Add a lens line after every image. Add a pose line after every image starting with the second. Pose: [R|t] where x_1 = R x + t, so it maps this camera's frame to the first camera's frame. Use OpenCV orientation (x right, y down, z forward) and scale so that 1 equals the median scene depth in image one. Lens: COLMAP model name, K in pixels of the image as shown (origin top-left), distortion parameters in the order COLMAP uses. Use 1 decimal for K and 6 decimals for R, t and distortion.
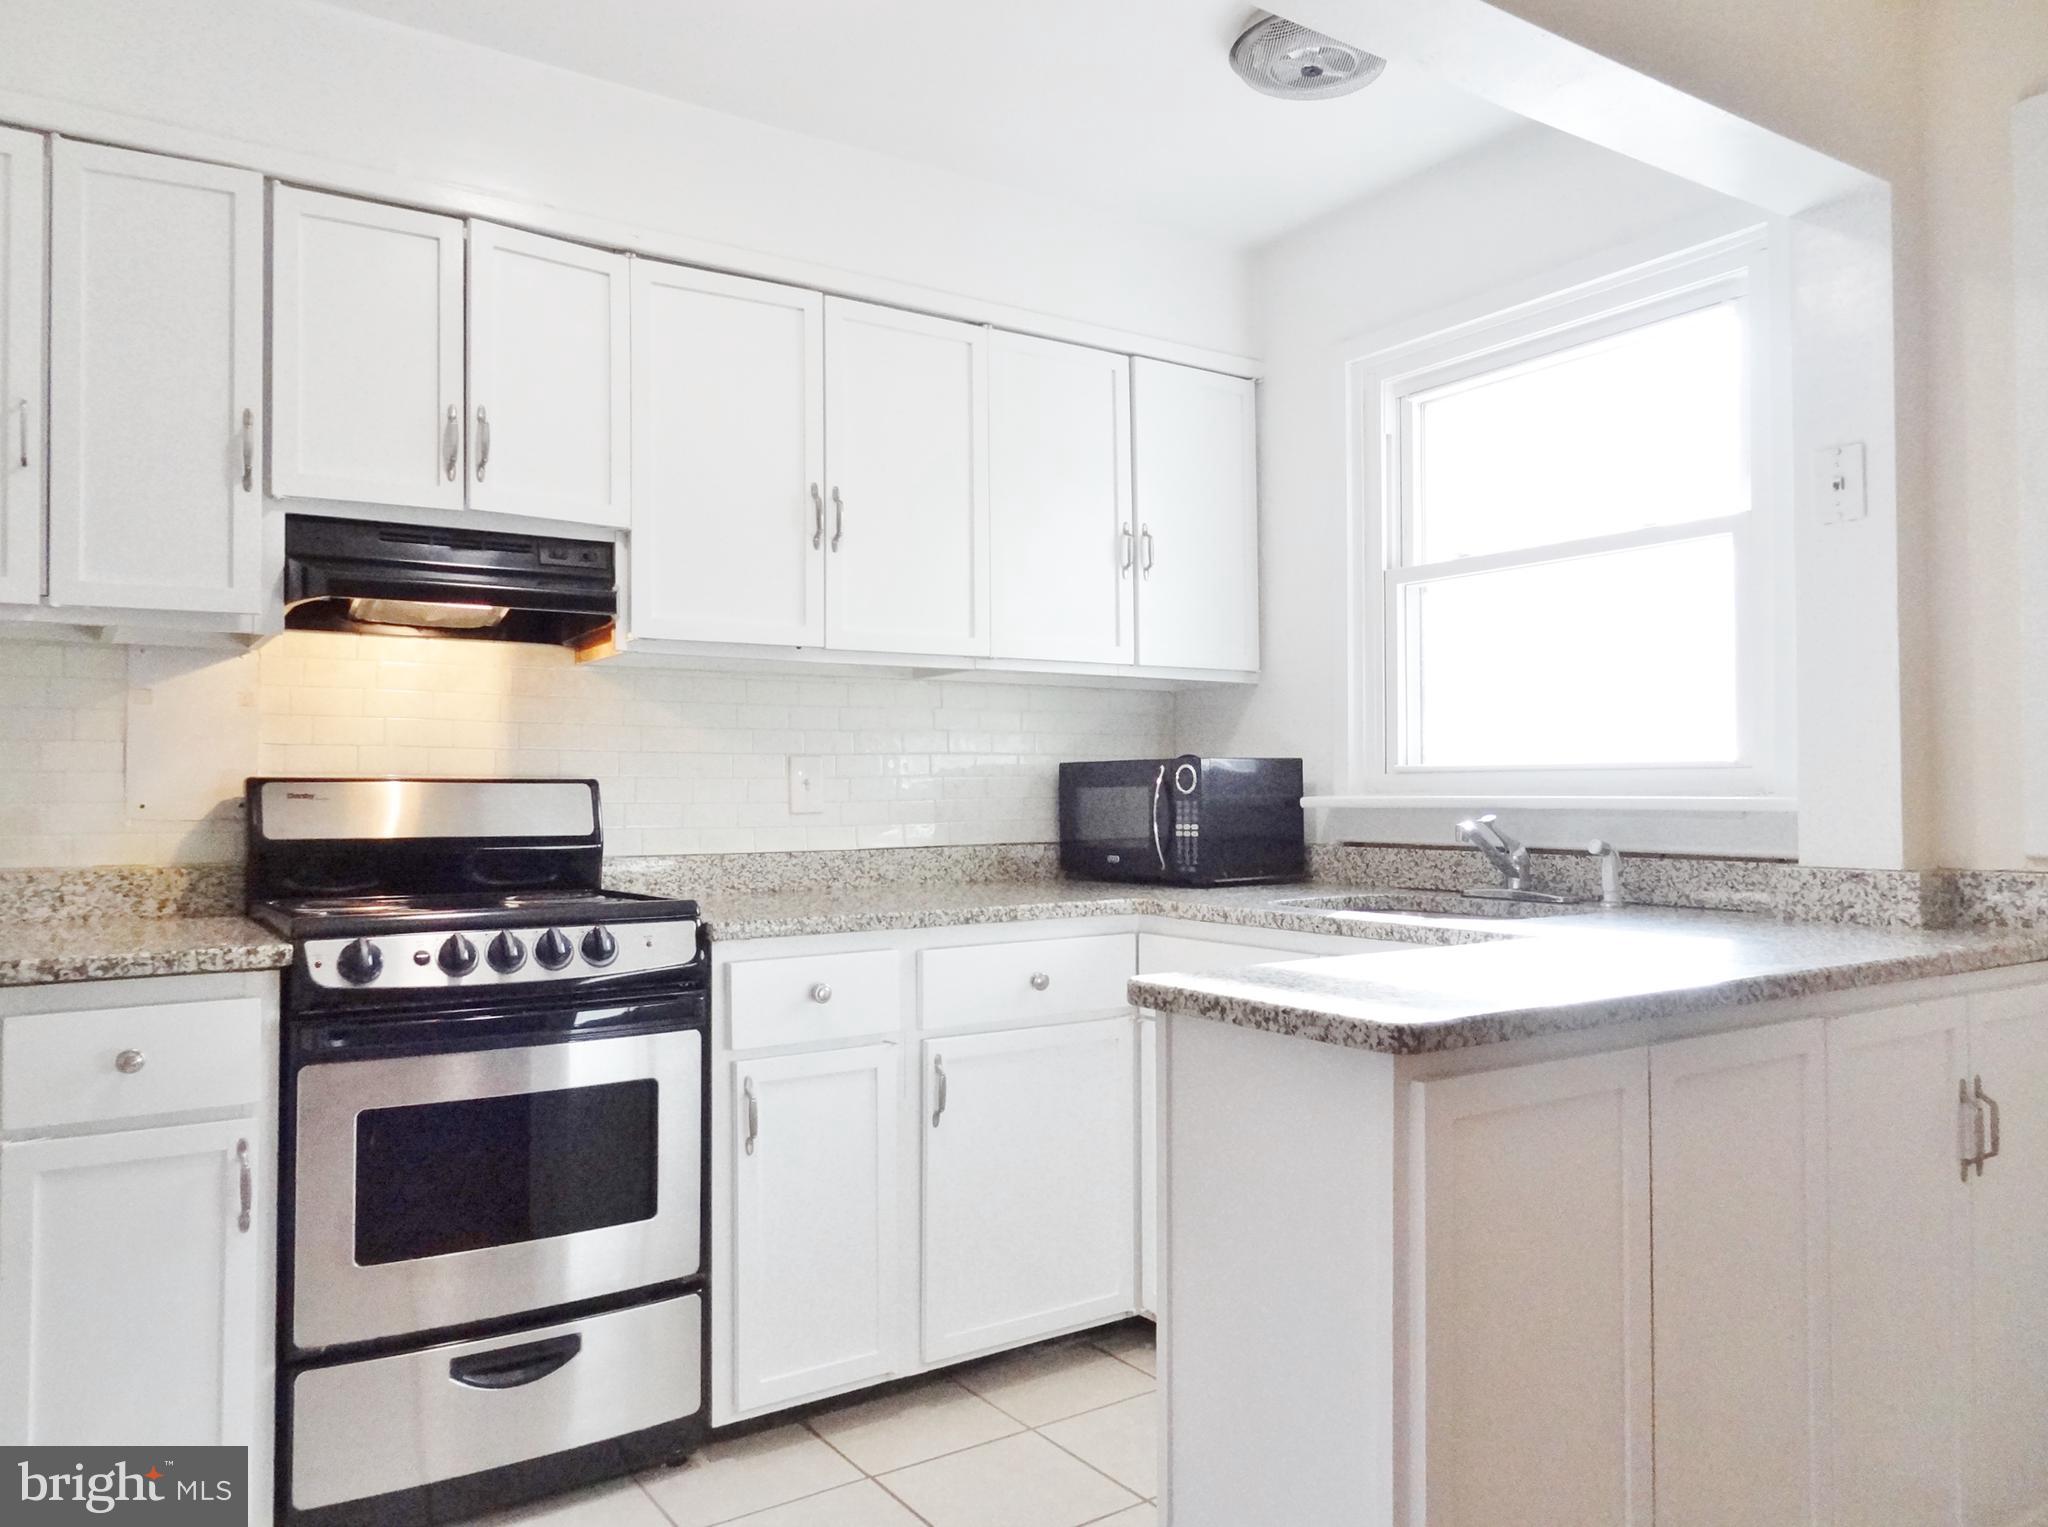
lens RADIAL K [[1456.5, 0, 1022.1], [0, 1456.5, 766.2], [0, 0, 1]] dist [0.003833, 0.007883]
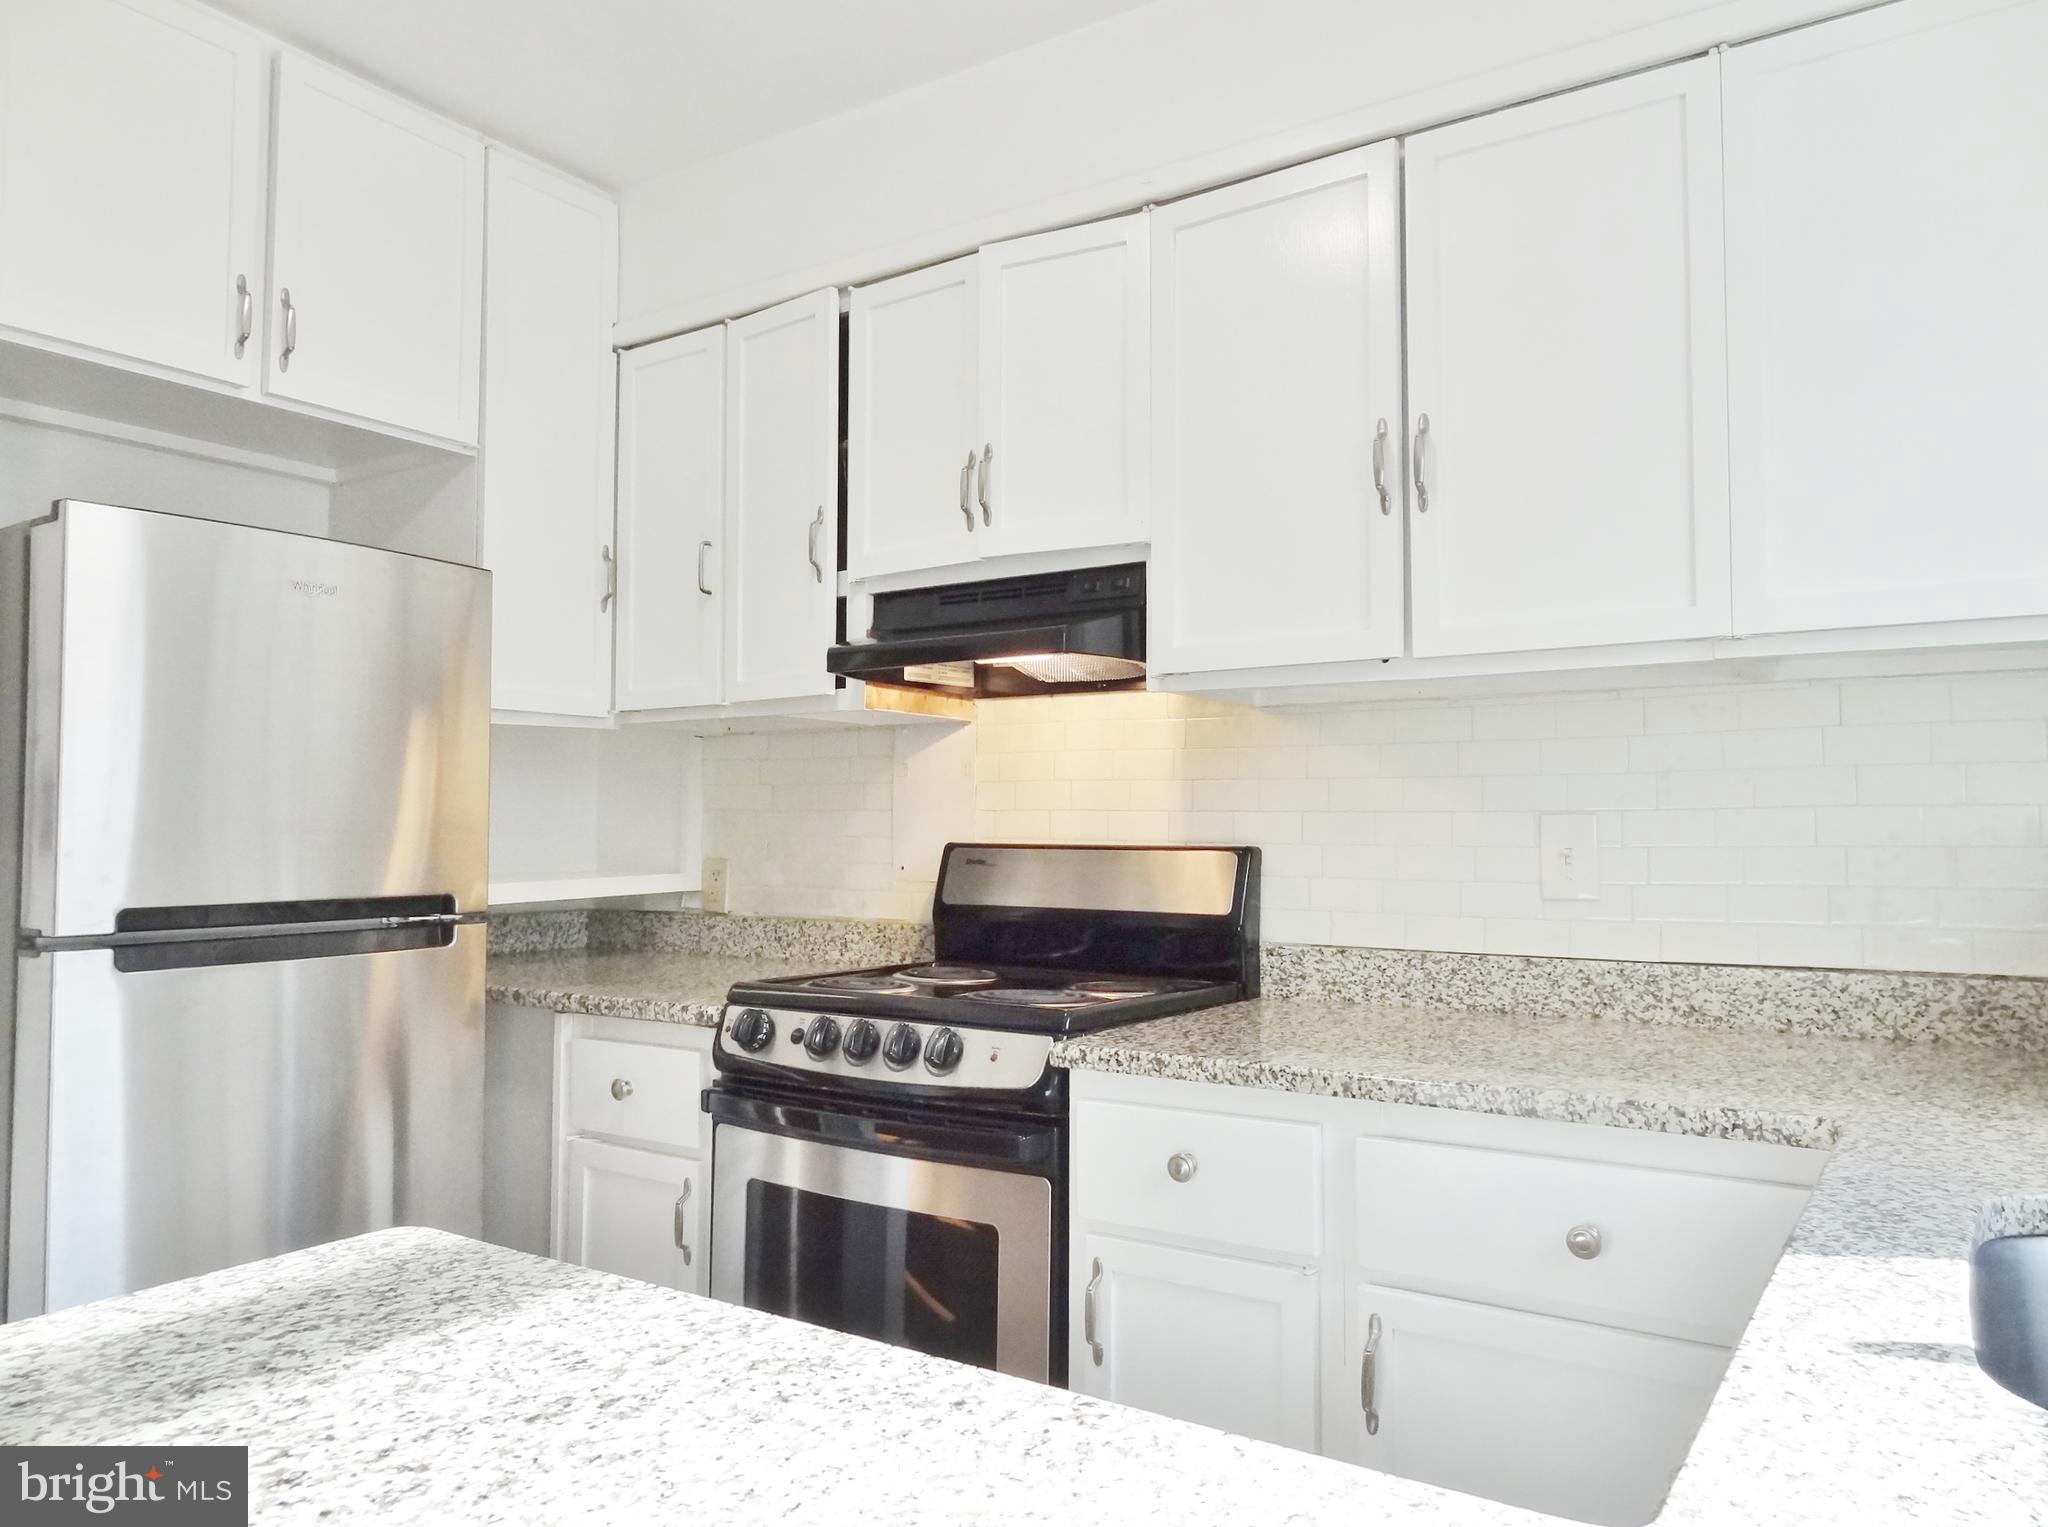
lens RADIAL K [[1456.5, 0, 1021.7], [0, 1456.5, 764.1], [0, 0, 1]] dist [0.003833, 0.007883]
pose [[0.380614, -0.037289, -0.923982, 0.445204], [0.012205, 0.999302, -0.035301, -0.010922], [0.924653, 0.002159, 0.380804, 0.620388]]
